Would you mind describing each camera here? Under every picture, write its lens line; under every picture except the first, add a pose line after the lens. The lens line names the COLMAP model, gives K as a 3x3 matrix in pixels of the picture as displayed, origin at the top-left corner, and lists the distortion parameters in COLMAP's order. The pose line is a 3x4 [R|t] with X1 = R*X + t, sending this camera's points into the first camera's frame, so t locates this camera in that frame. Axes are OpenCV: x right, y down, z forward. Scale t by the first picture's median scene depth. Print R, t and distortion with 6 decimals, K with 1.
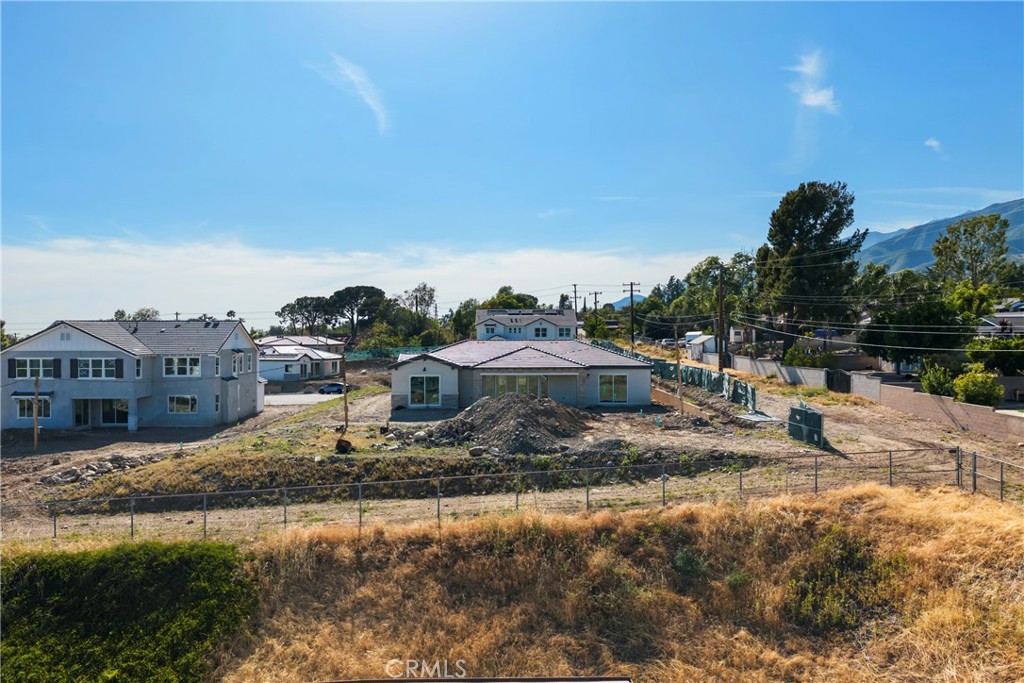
lens RADIAL K [[832.6, 0, 530.8], [0, 832.6, 397.6], [0, 0, 1]] dist [0.008014, -0.003538]
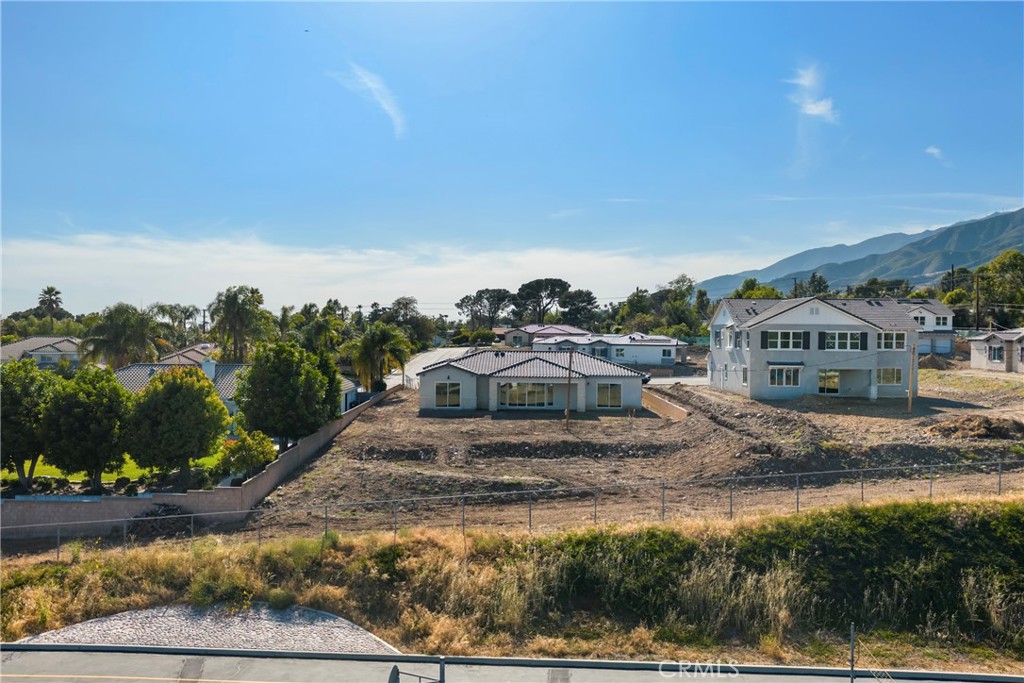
lens RADIAL K [[828.2, 0, 498.8], [0, 828.2, 305.2], [0, 0, 1]] dist [0.012337, 0.004020]
pose [[0.999916, 0.010961, -0.006959, -0.916851], [-0.011651, 0.994033, -0.108455, 0.039718], [0.005729, 0.108527, 0.994077, -0.083739]]
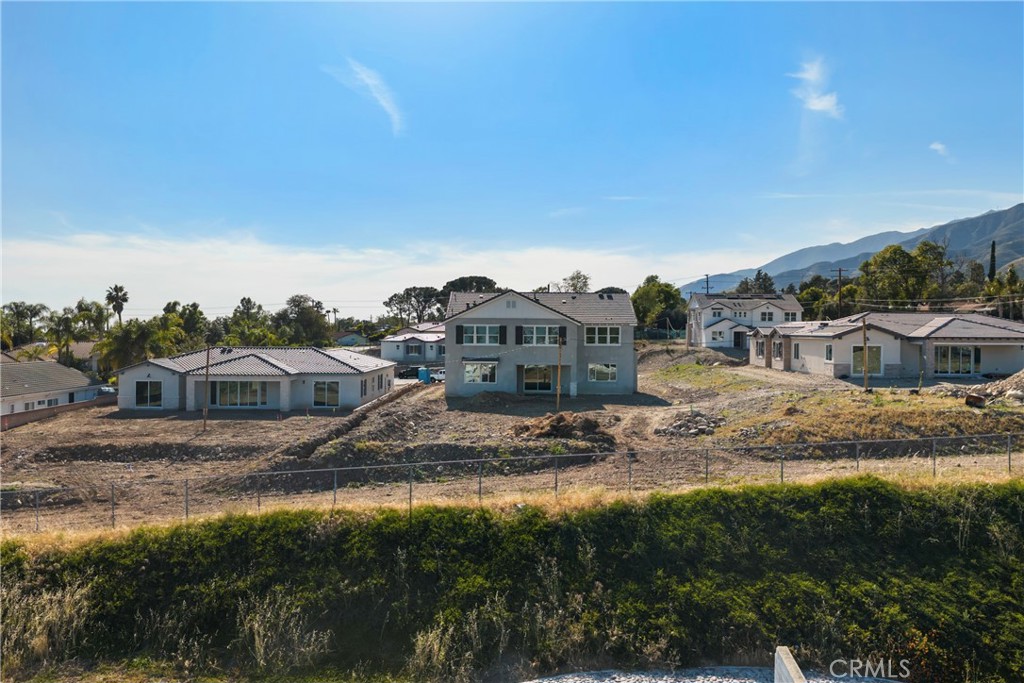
lens RADIAL K [[829.5, 0, 512.0], [0, 829.5, 341.5], [0, 0, 1]] dist [0.010294, -0.004446]
pose [[0.999926, 0.008253, -0.008902, -0.519994], [-0.008811, 0.997868, -0.064664, 0.037116], [0.008349, 0.064737, 0.997867, -0.022207]]
